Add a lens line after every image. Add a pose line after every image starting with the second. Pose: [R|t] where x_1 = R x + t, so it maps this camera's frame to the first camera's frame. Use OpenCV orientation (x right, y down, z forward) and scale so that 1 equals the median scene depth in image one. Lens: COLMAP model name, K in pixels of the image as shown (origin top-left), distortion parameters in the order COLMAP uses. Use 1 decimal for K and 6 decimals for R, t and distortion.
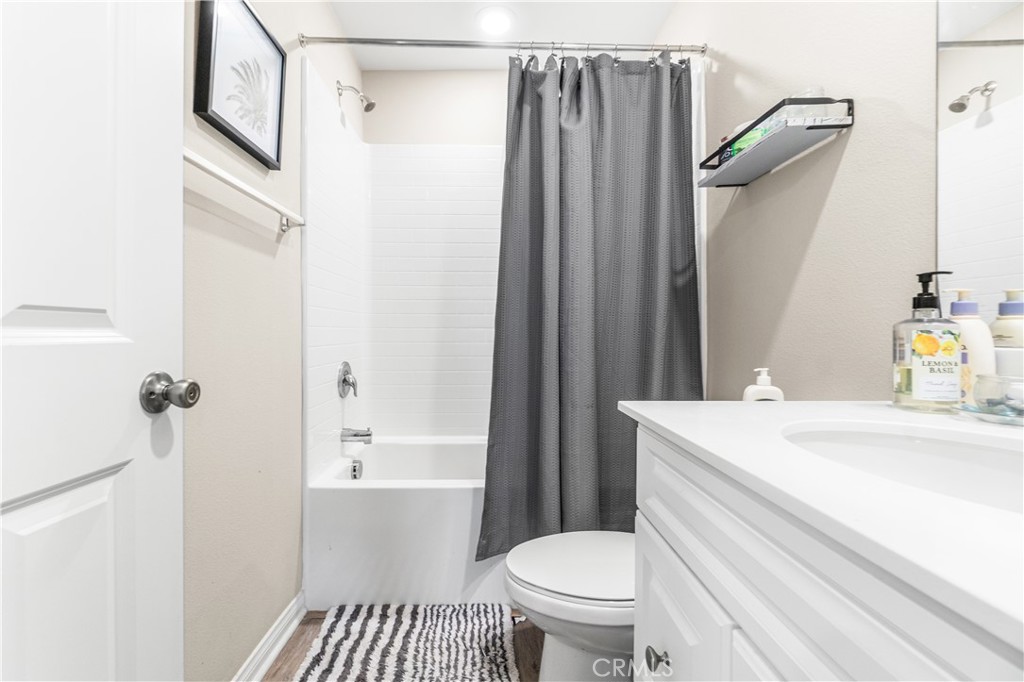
lens RADIAL K [[454.1, 0, 509.2], [0, 454.1, 344.2], [0, 0, 1]] dist [-0.033729, 0.006621]
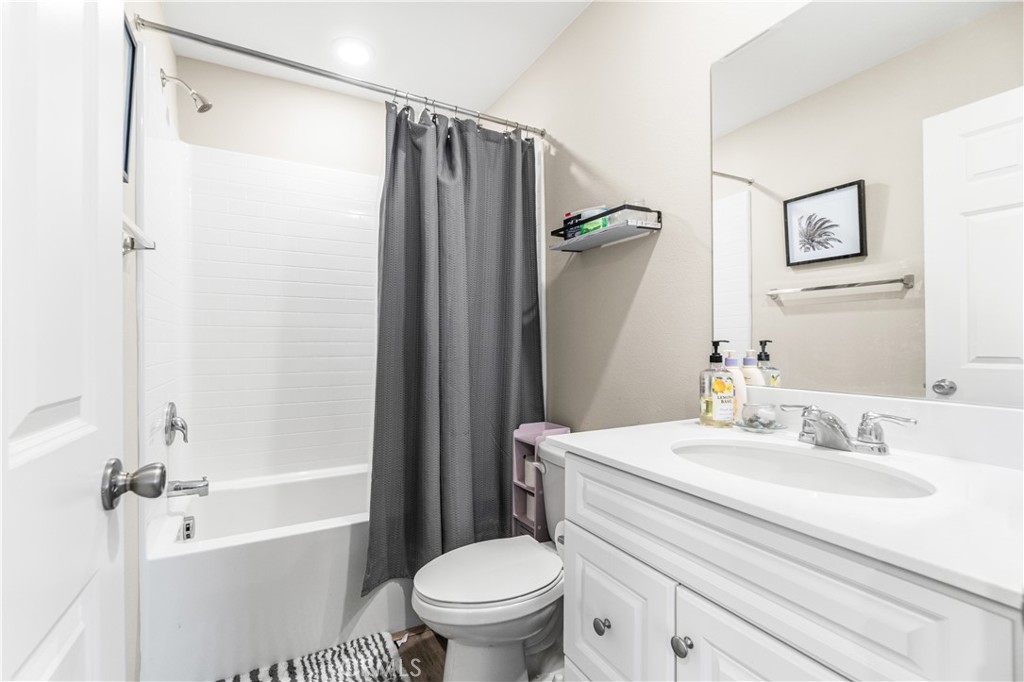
lens RADIAL K [[454.1, 0, 510.4], [0, 454.1, 347.1], [0, 0, 1]] dist [-0.033729, 0.006621]
pose [[0.876336, -0.005042, 0.481673, -0.259518], [0.008786, 0.999946, -0.005518, -0.067620], [-0.481620, 0.009068, 0.876333, -0.044593]]
